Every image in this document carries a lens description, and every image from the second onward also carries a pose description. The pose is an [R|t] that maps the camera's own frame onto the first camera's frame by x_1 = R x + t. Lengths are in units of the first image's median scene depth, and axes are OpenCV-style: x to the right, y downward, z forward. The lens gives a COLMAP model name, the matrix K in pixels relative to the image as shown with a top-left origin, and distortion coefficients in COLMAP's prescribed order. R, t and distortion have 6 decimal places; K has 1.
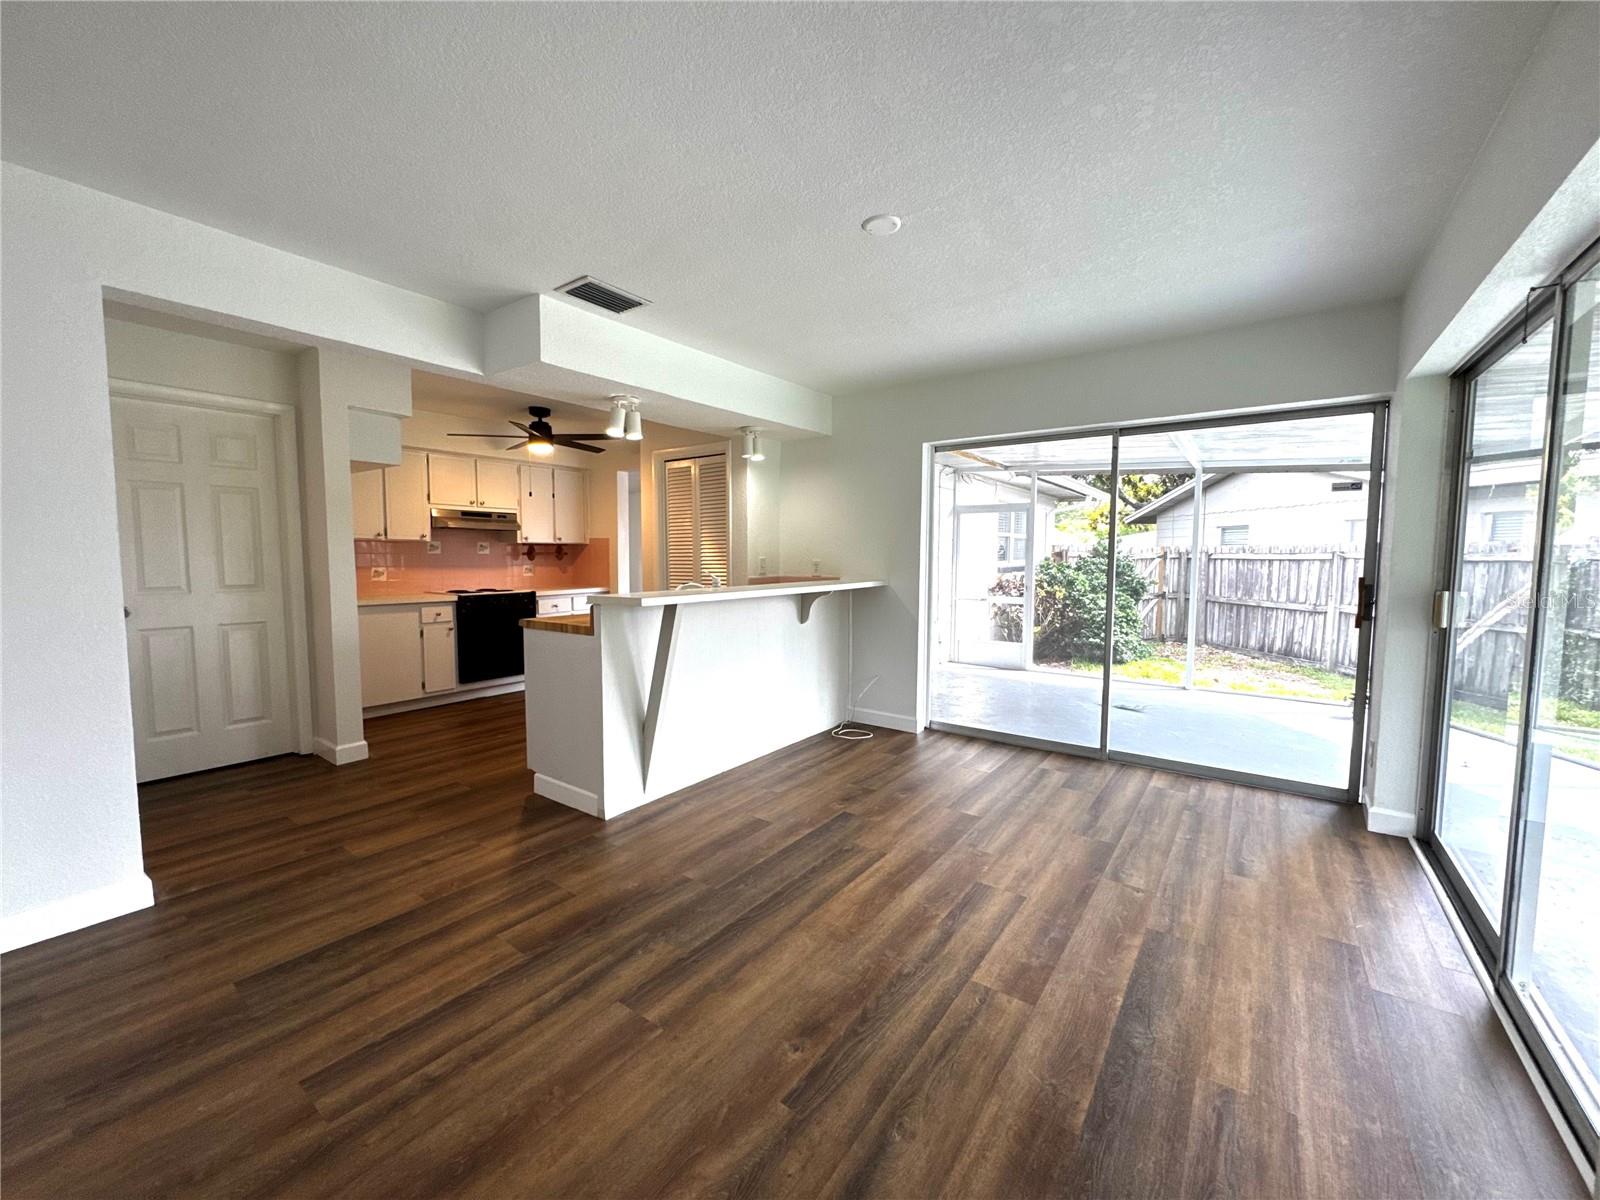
lens RADIAL K [[637.9, 0, 800.0], [0, 637.9, 600.0], [0, 0, 1]] dist [-0.003366, 0.000370]
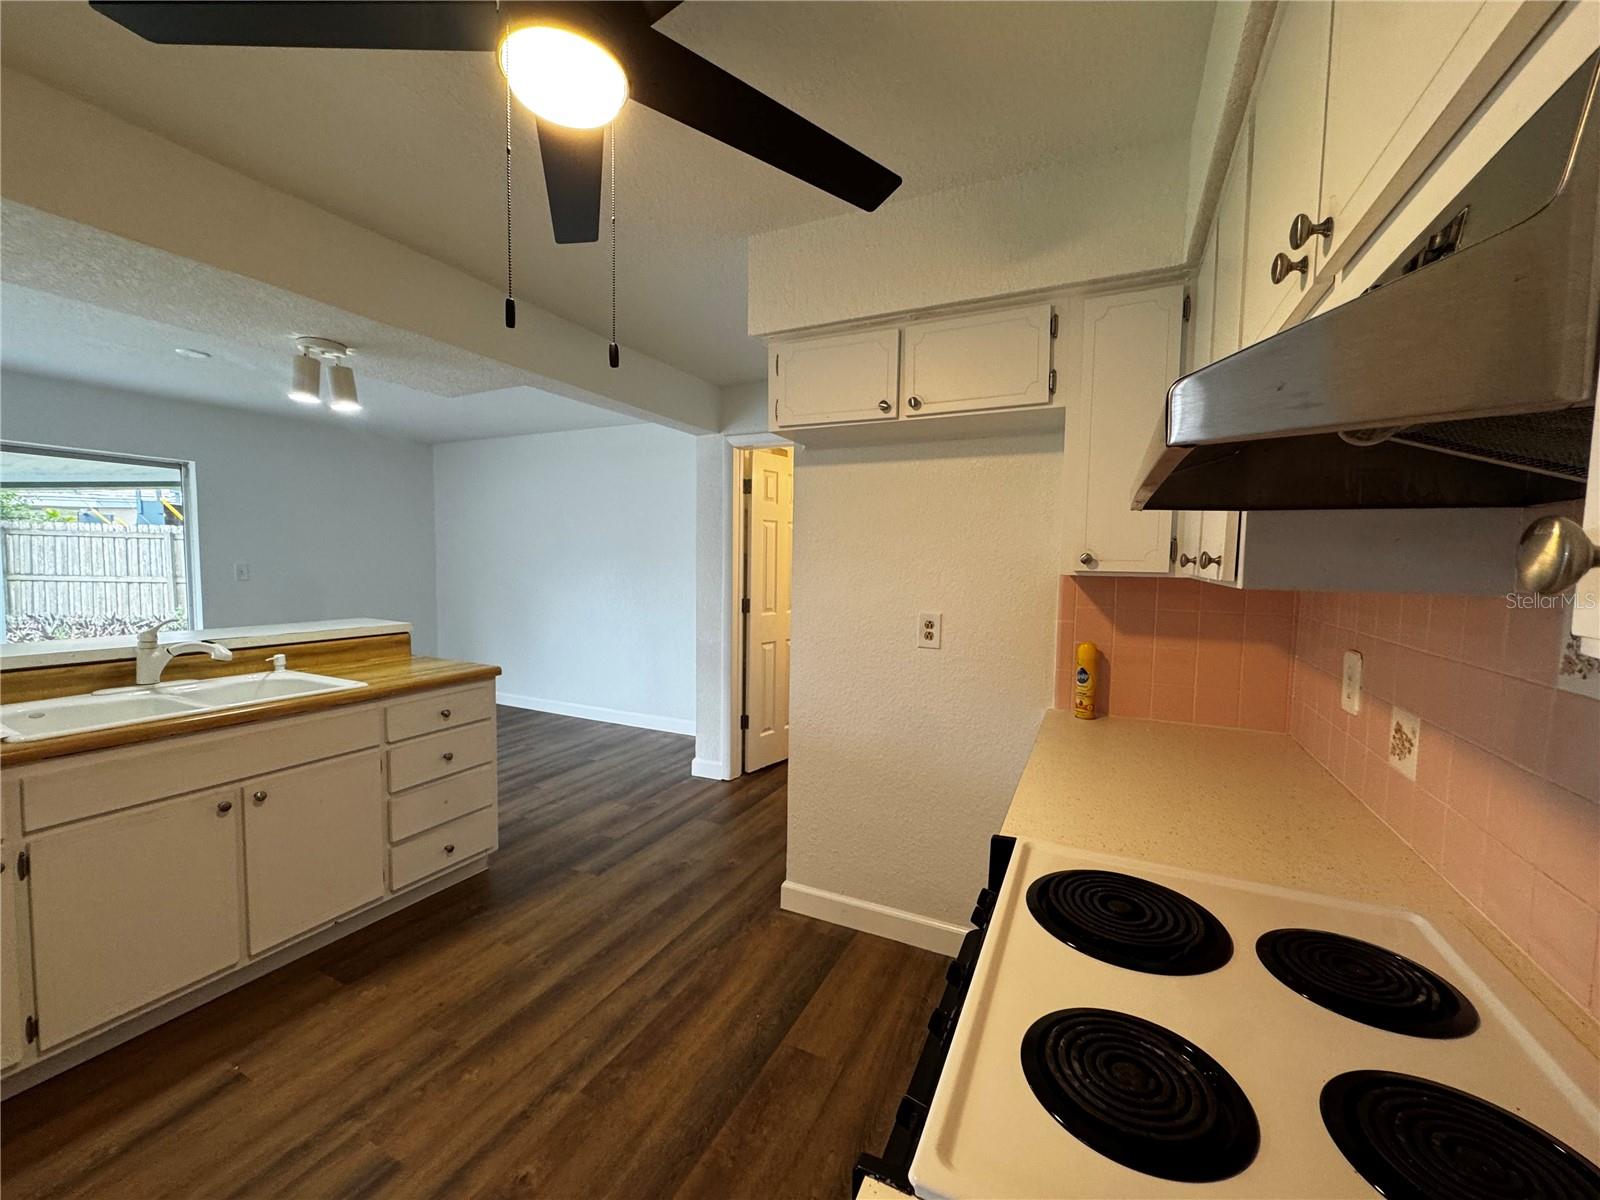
lens RADIAL K [[637.9, 0, 800.0], [0, 637.9, 600.0], [0, 0, 1]] dist [-0.003366, 0.000370]
pose [[-0.984544, -0.007868, -0.174958, -0.656036], [-0.031871, 0.990358, 0.134812, -0.169996], [0.172211, 0.138305, -0.975303, 1.795365]]
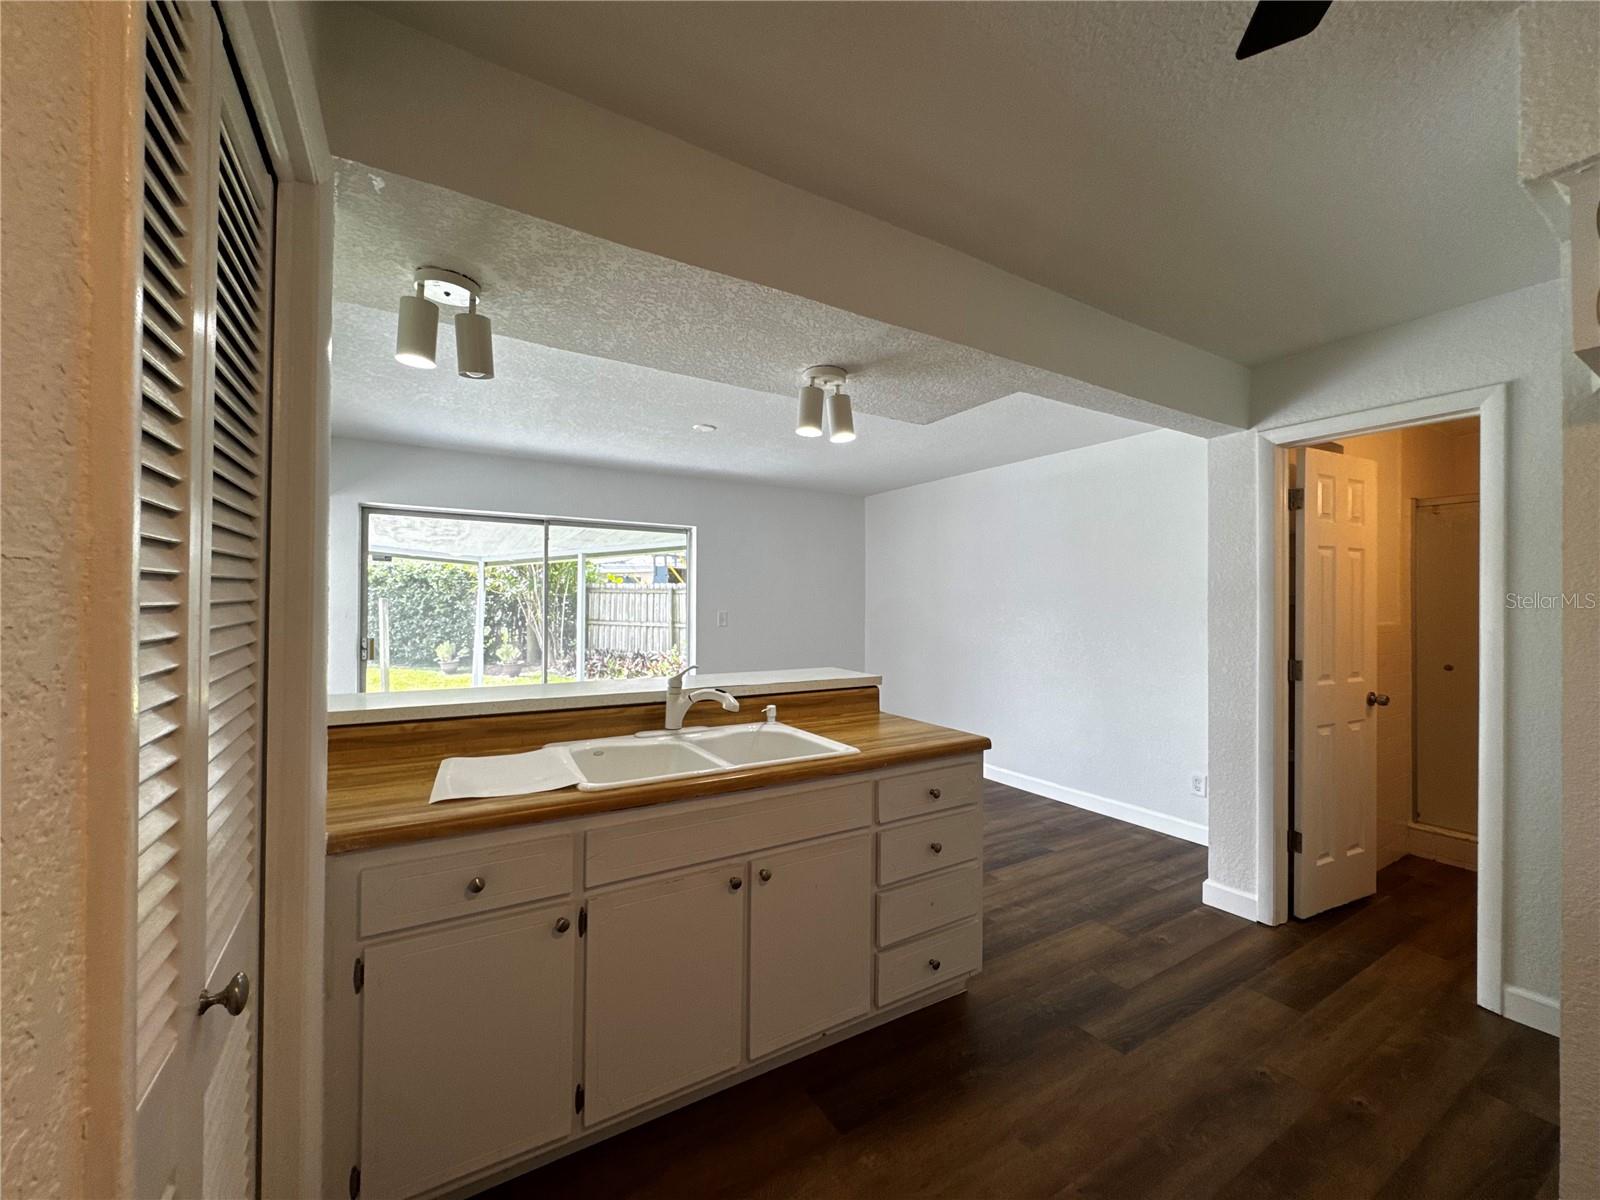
lens RADIAL K [[637.9, 0, 800.0], [0, 637.9, 600.0], [0, 0, 1]] dist [-0.003366, 0.000370]
pose [[-0.921743, -0.007809, 0.387723, -0.499467], [0.018313, 0.997805, 0.063631, -0.150386], [-0.387369, 0.065752, -0.919577, 1.617163]]
